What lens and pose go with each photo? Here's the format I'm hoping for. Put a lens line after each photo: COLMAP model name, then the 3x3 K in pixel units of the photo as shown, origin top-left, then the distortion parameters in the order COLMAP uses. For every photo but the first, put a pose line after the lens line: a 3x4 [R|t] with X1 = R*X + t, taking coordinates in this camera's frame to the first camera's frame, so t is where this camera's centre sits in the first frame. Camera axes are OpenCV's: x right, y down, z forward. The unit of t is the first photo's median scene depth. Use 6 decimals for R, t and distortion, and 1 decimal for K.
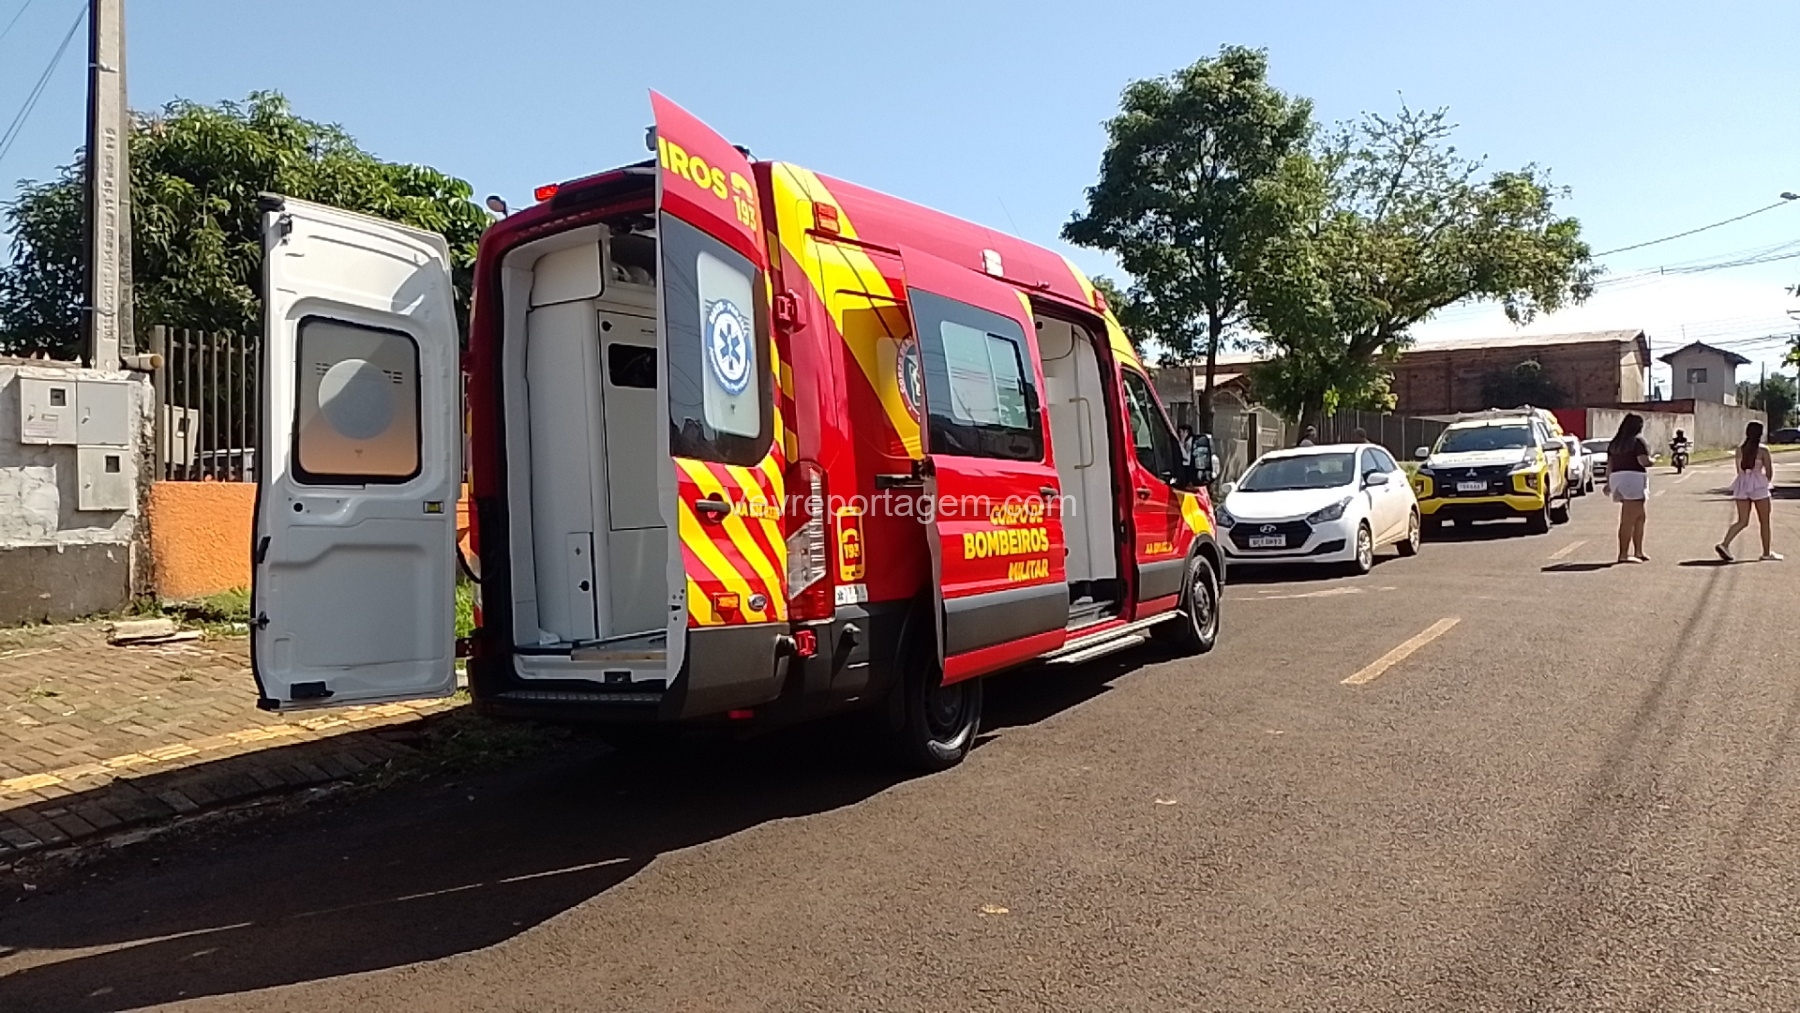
lens RADIAL K [[1334.9, 0, 889.4], [0, 1334.9, 504.3], [0, 0, 1]] dist [0.078695, -0.115068]
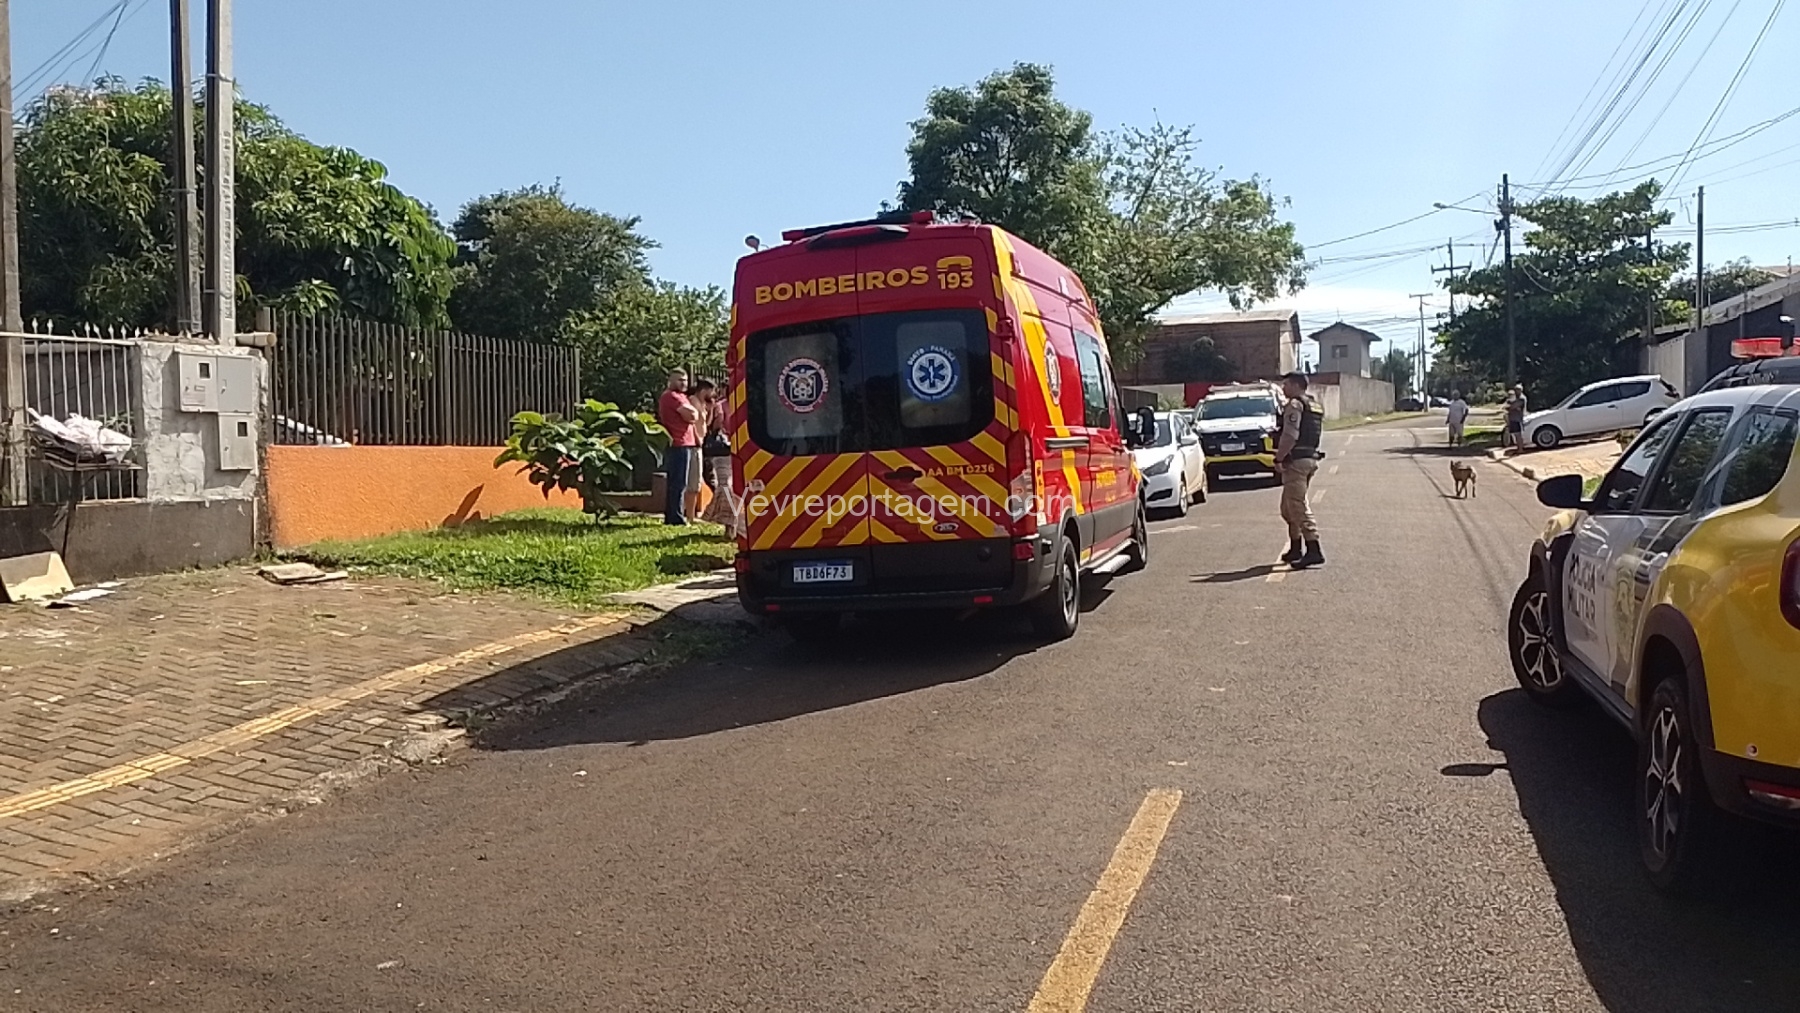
lens RADIAL K [[1334.9, 0, 889.4], [0, 1334.9, 504.3], [0, 0, 1]] dist [0.078695, -0.115068]
pose [[0.974138, -0.014731, 0.225473, -0.213183], [0.009099, 0.999621, 0.025996, 0.006194], [-0.225771, -0.023272, 0.973902, -0.166066]]
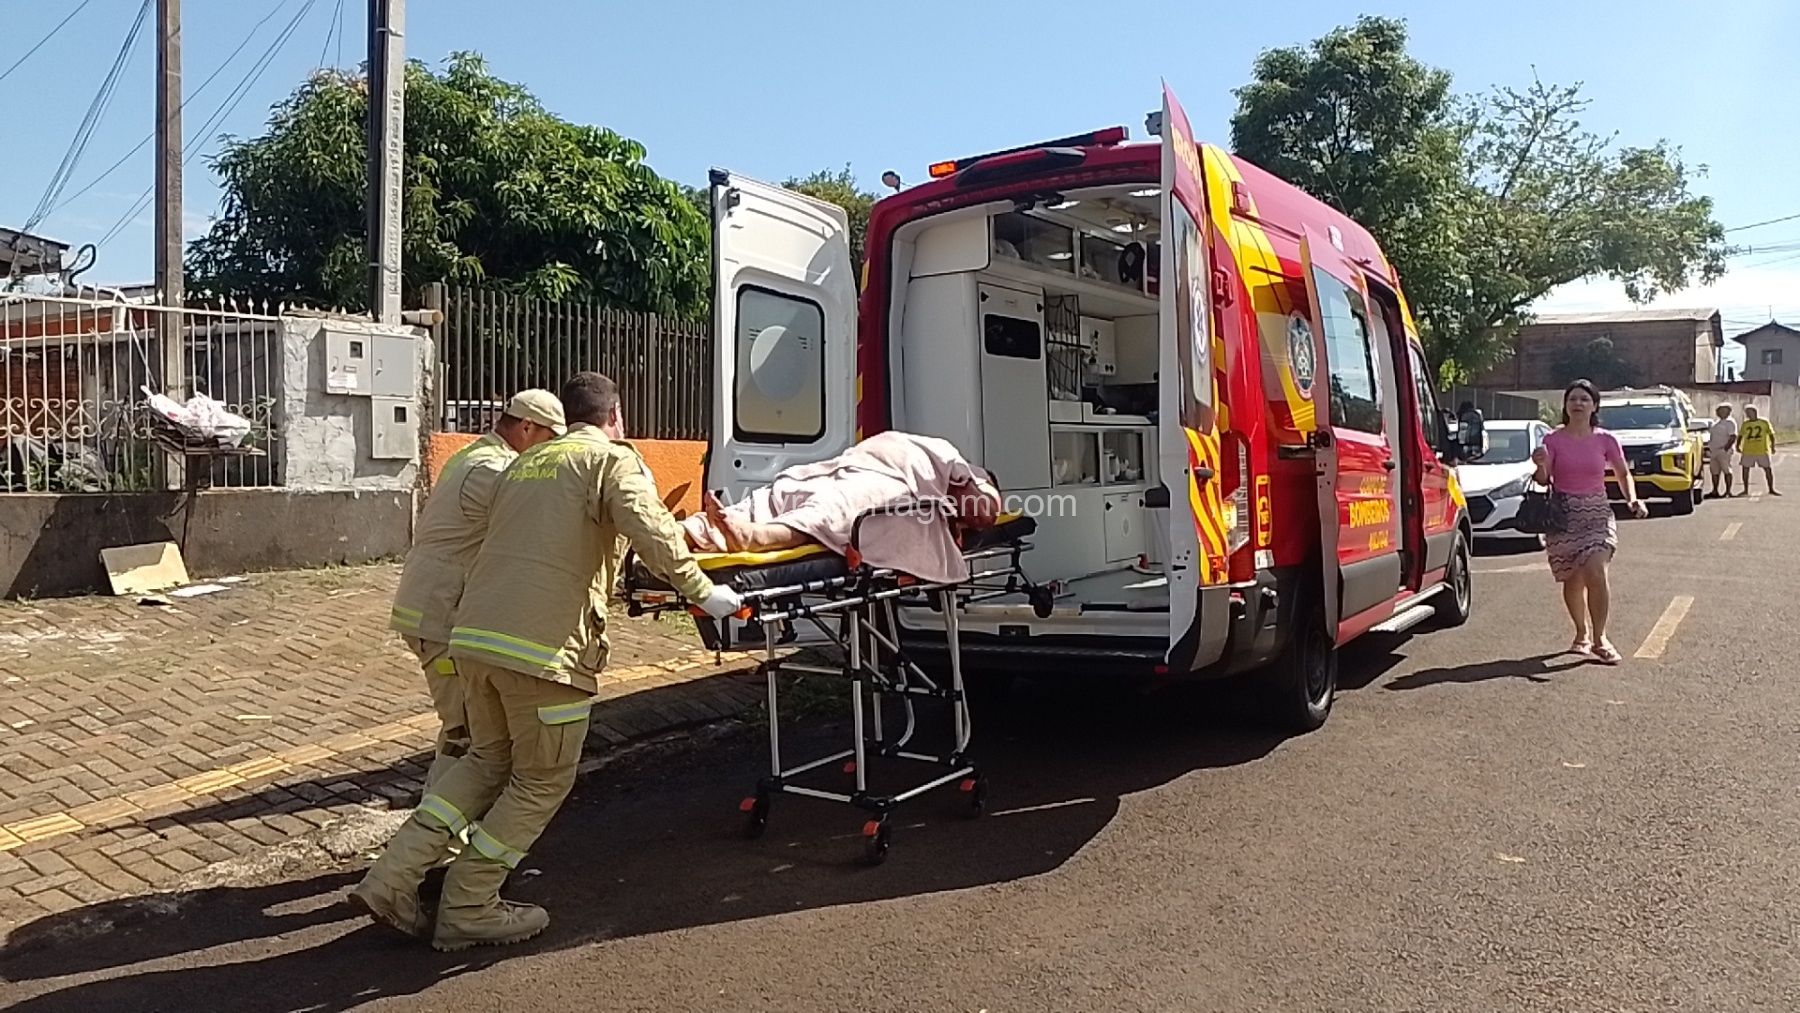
lens RADIAL K [[1338.3, 0, 880.6], [0, 1338.3, 494.5], [0, 0, 1]] dist [0.068661, -0.114778]
pose [[0.999230, 0.024846, -0.030380, -0.121068], [-0.024215, 0.999487, 0.020983, 0.000760], [0.030886, -0.020231, 0.999318, -0.025363]]
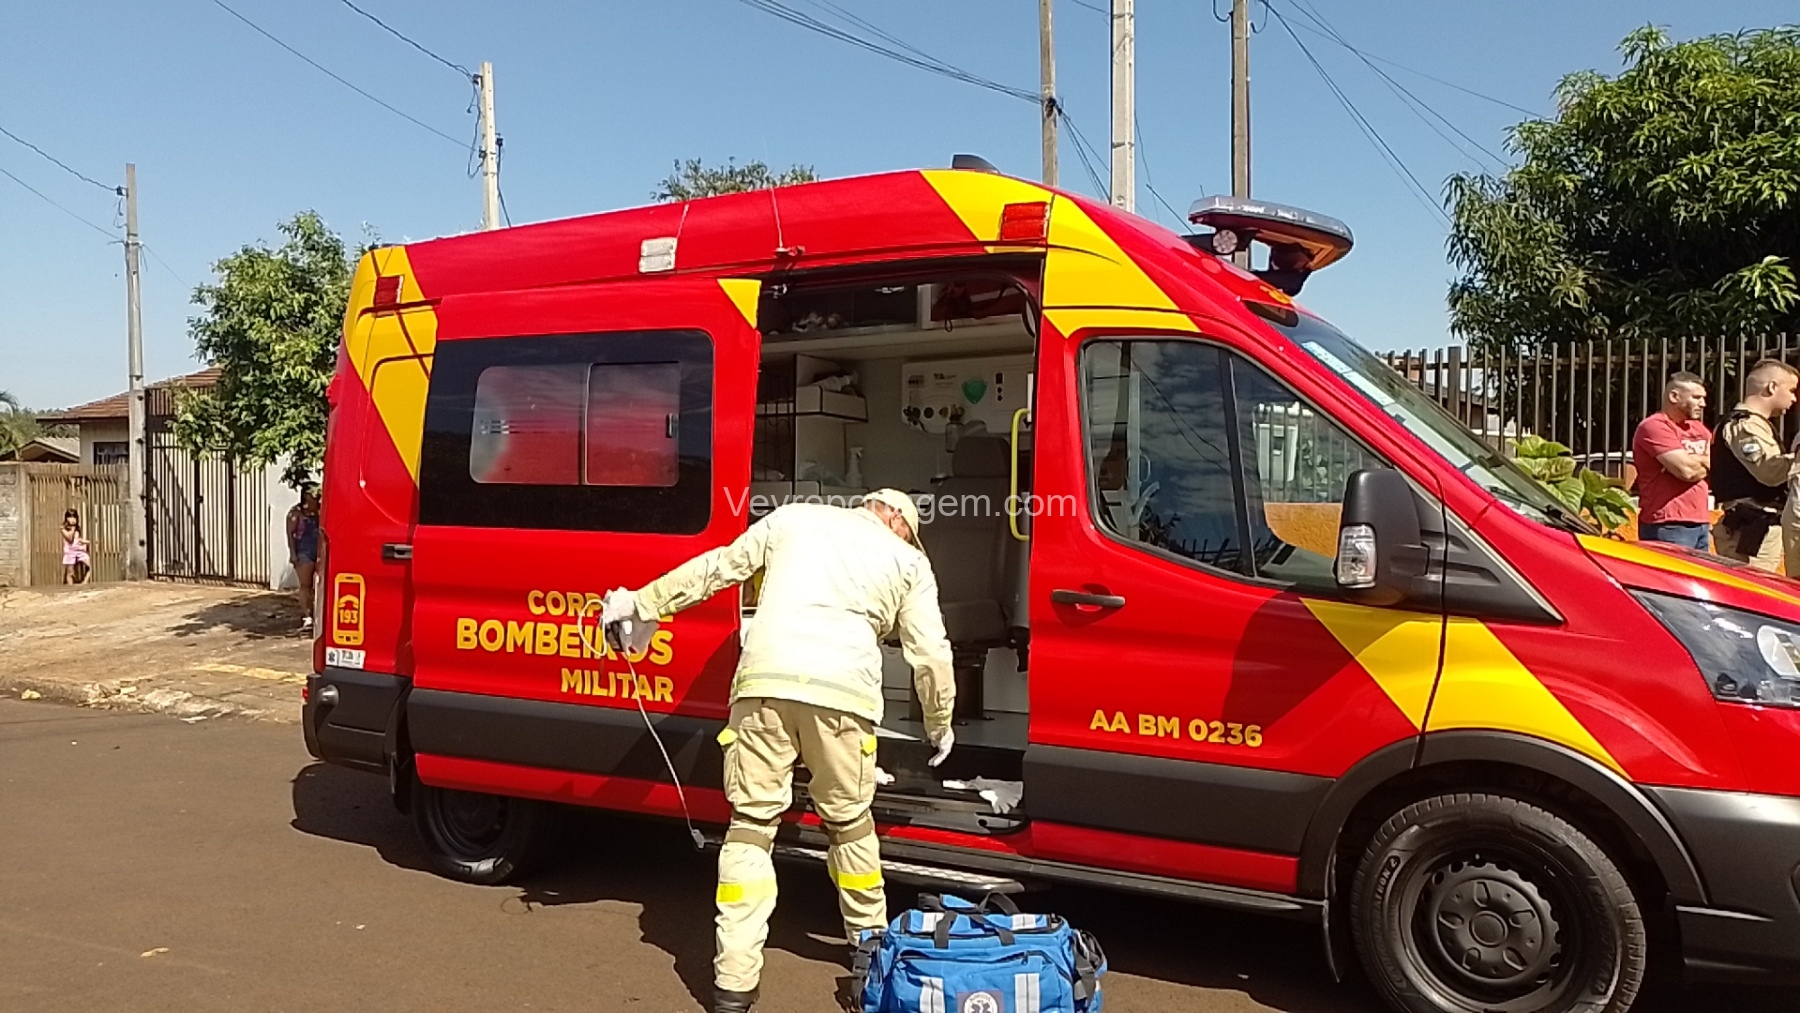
lens RADIAL K [[1288.8, 0, 899.8], [0, 1288.8, 501.7], [0, 0, 1]] dist [-0.007925, -0.088494]
pose [[0.058047, 0.033442, -0.997754, 0.400510], [-0.009417, 0.999413, 0.032950, -0.036959], [0.998269, 0.007483, 0.058327, 0.556763]]
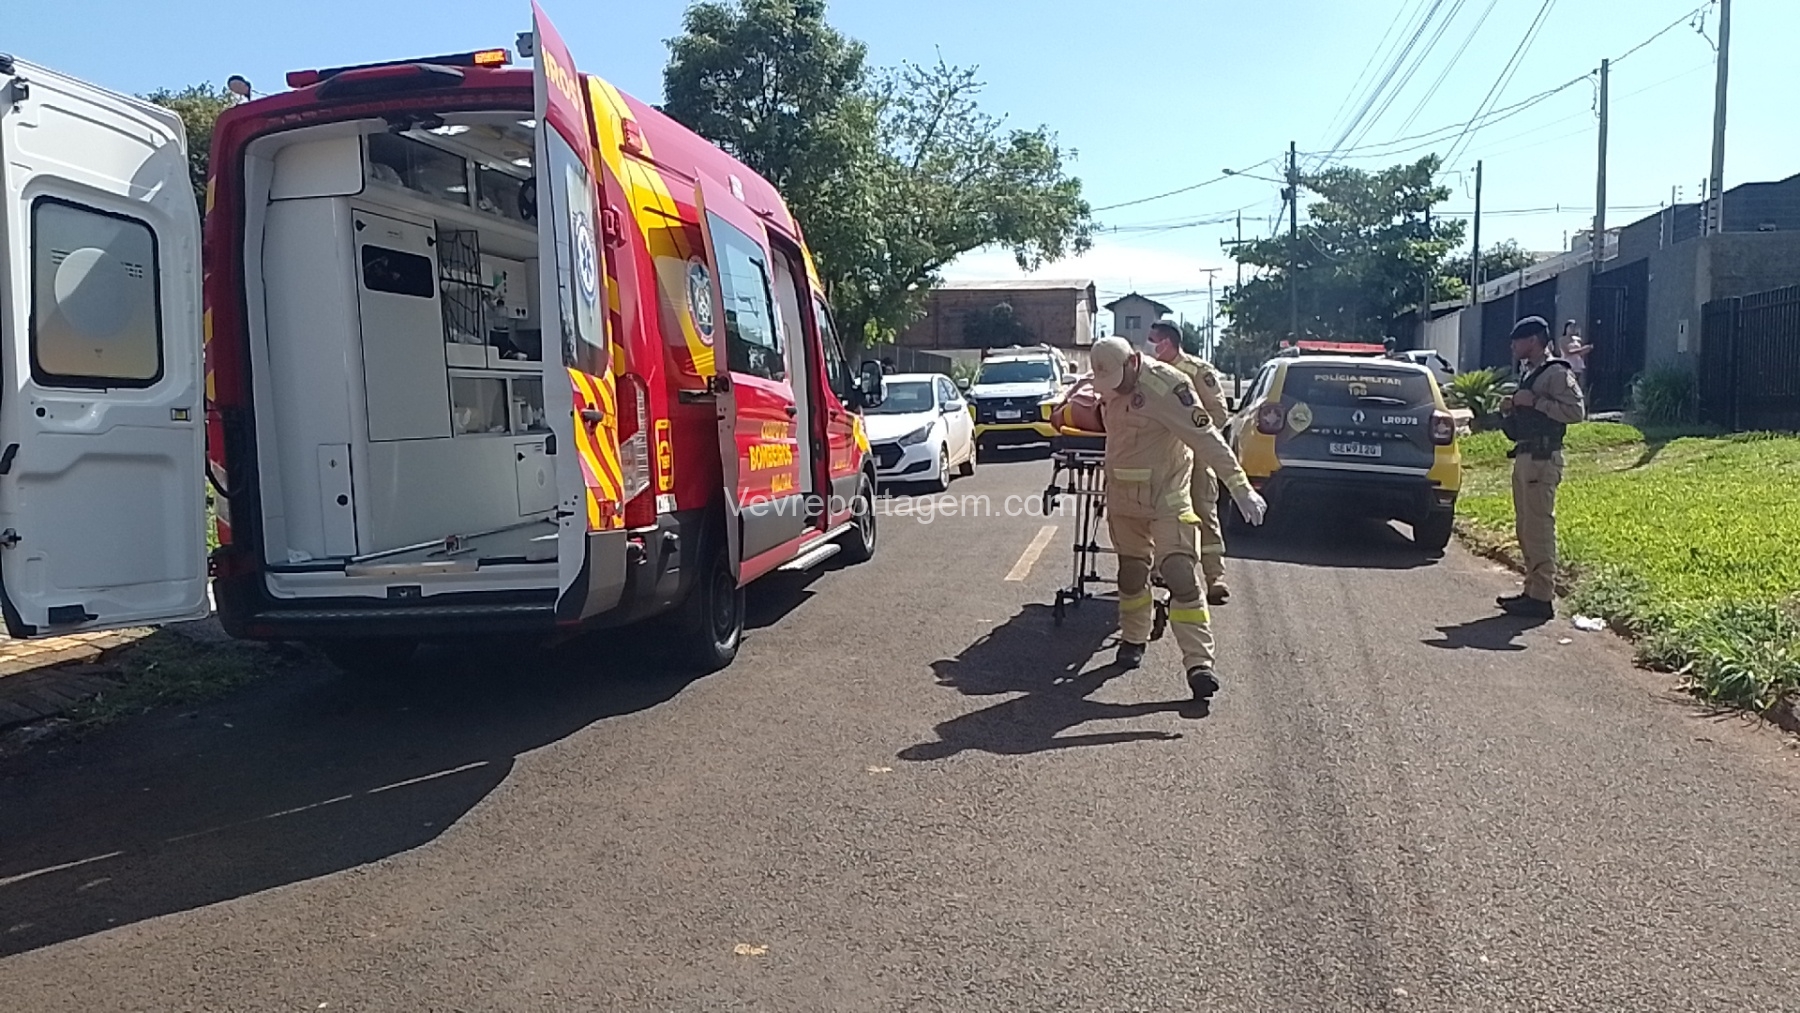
lens RADIAL K [[1342.6, 0, 896.9], [0, 1342.6, 505.9], [0, 0, 1]] dist [0.099347, -0.150992]
pose [[0.930034, -0.010827, 0.367314, -0.100867], [-0.009911, 0.998463, 0.054525, 0.003899], [-0.367340, -0.054351, 0.928497, -0.020673]]
